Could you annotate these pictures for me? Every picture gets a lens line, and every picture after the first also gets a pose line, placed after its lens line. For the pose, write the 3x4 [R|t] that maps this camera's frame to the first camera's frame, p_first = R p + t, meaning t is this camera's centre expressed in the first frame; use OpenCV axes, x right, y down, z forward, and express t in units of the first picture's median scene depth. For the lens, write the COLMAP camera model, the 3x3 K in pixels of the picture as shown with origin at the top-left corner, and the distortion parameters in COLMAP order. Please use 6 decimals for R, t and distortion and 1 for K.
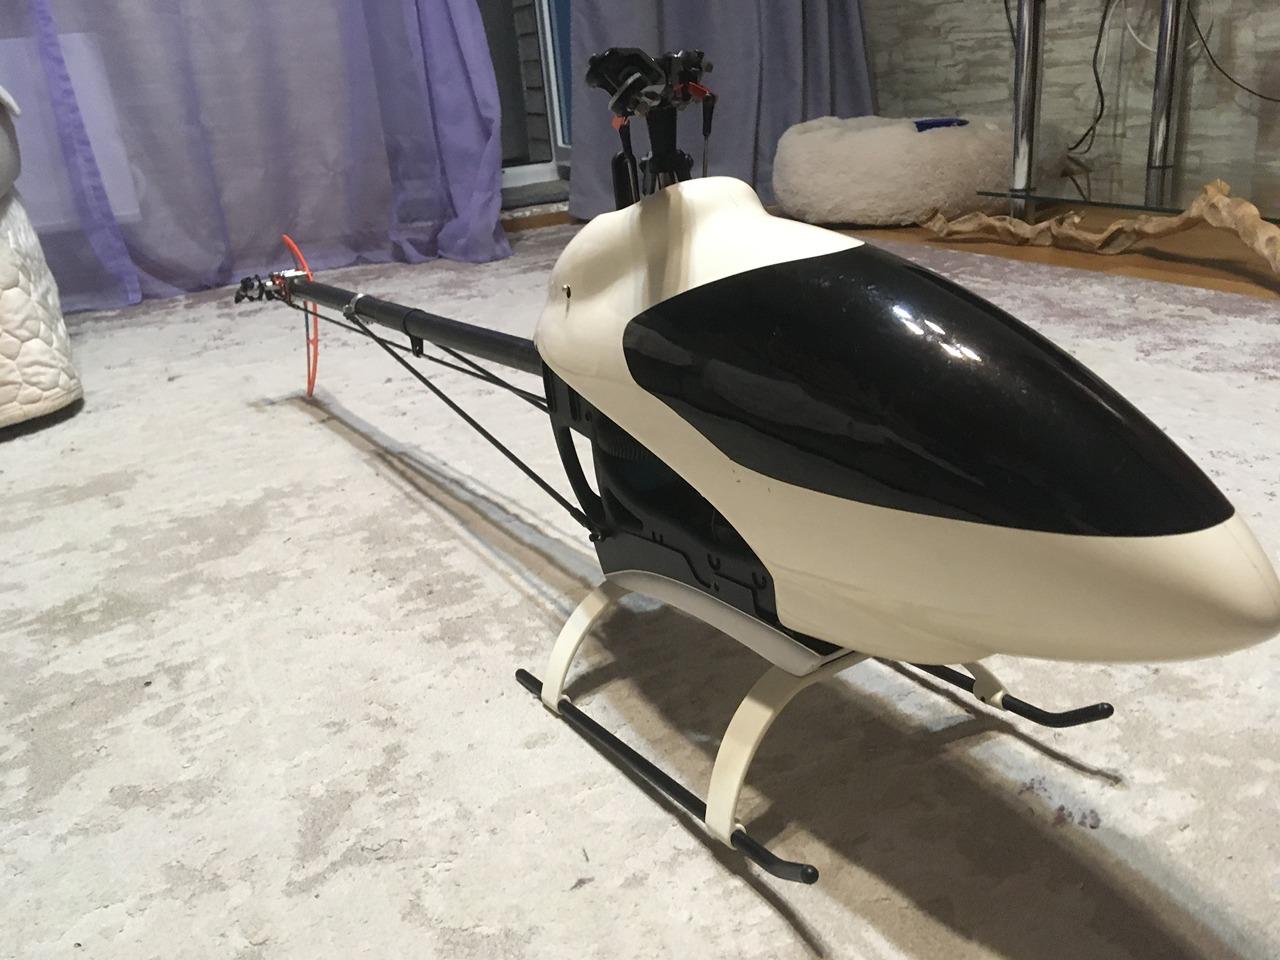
lens RADIAL K [[1061.8, 0, 642.0], [0, 1061.8, 501.1], [0, 0, 1]] dist [0.120093, -0.184615]
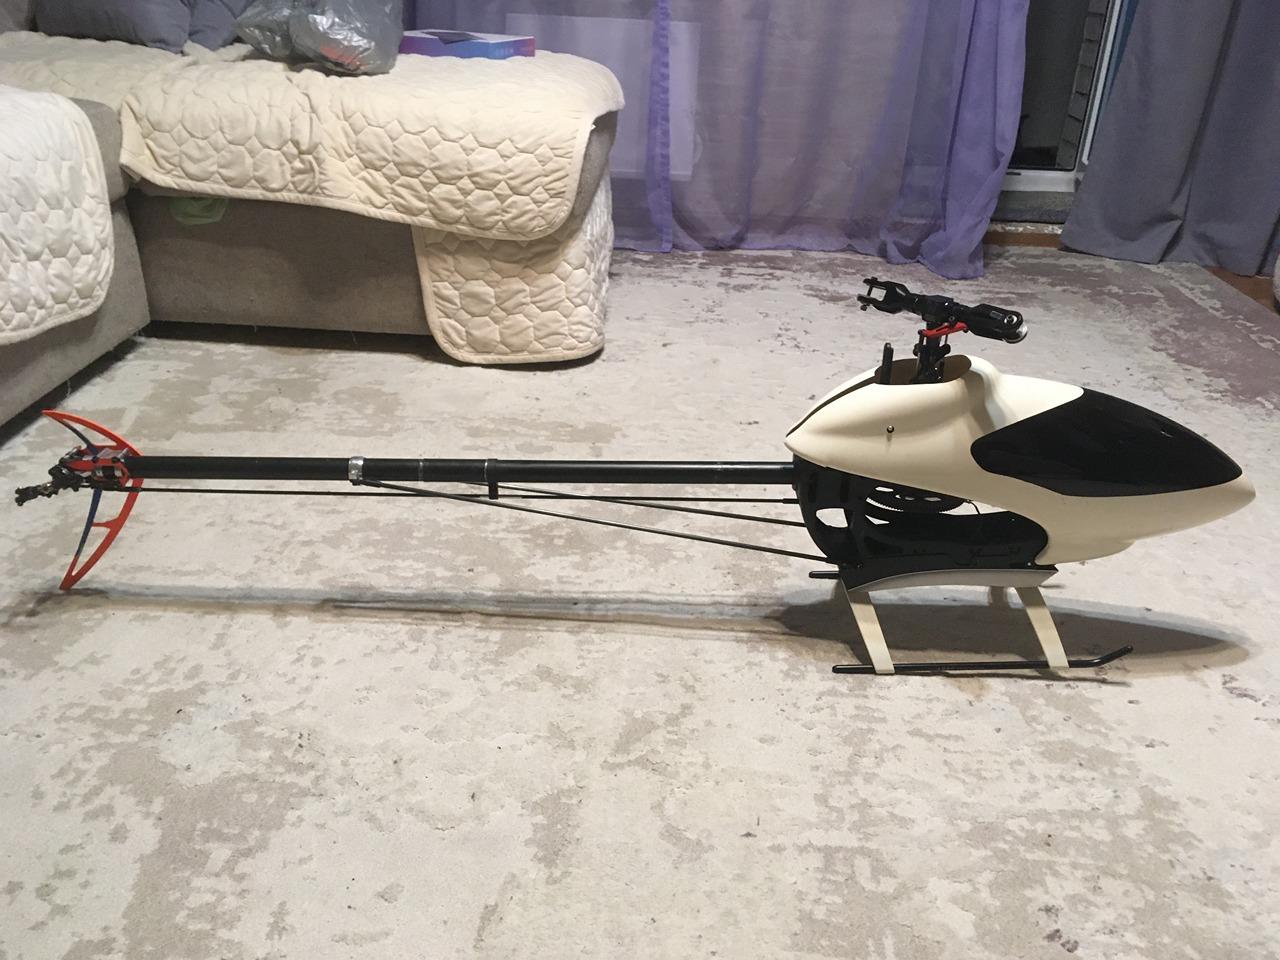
lens RADIAL K [[1061.8, 0, 642.0], [0, 1061.8, 501.1], [0, 0, 1]] dist [0.120093, -0.184615]
pose [[0.870308, 0.317803, -0.376252, 0.103436], [-0.281819, 0.947867, 0.148747, -0.135752], [0.403909, -0.023421, 0.914499, -0.235932]]
